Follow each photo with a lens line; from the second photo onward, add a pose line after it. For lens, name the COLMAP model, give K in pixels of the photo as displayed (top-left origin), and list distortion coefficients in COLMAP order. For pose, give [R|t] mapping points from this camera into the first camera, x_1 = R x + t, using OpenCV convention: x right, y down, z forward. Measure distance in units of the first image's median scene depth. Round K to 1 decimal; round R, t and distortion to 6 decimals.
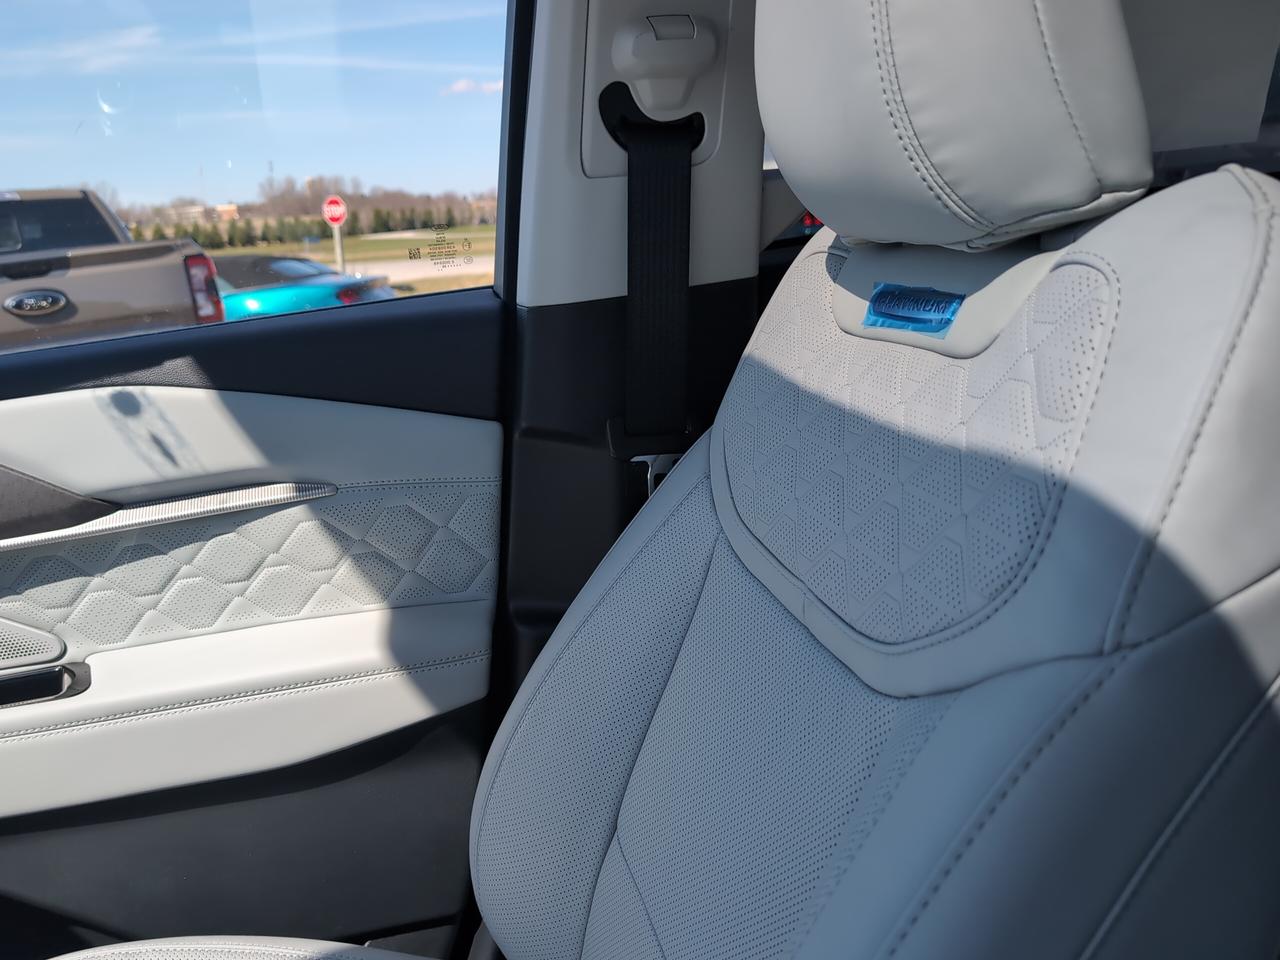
lens RADIAL K [[1089.6, 0, 633.9], [0, 1089.6, 472.1], [0, 0, 1]] dist [0.016477, -0.024348]
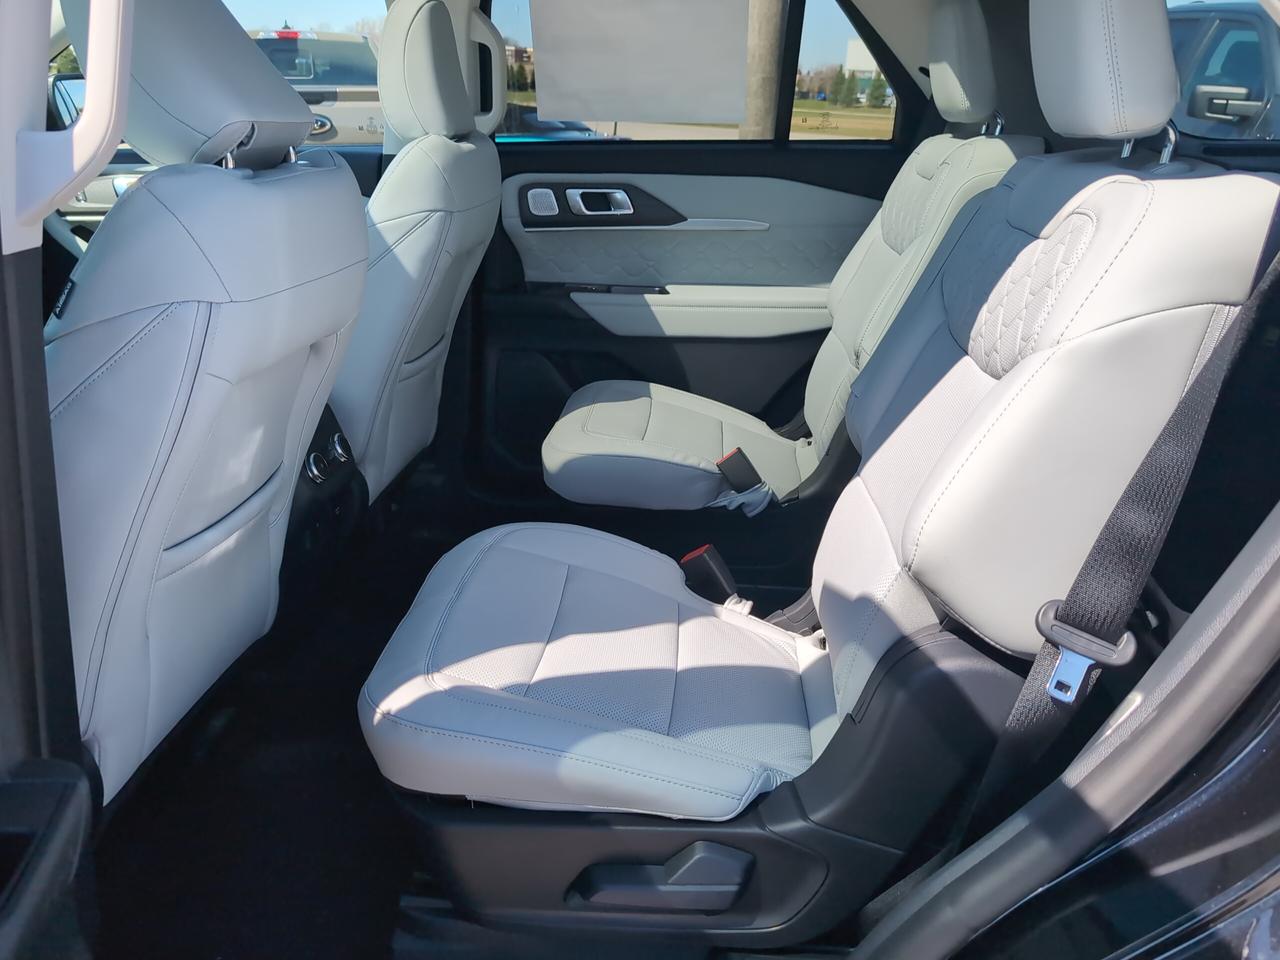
lens RADIAL K [[1089.6, 0, 639.5], [0, 1089.6, 469.0], [0, 0, 1]] dist [0.016477, -0.024348]
pose [[0.960347, 0.190264, -0.203799, 0.188123], [-0.167918, 0.978224, 0.121988, 0.026091], [0.222571, -0.082929, 0.971383, -0.235922]]
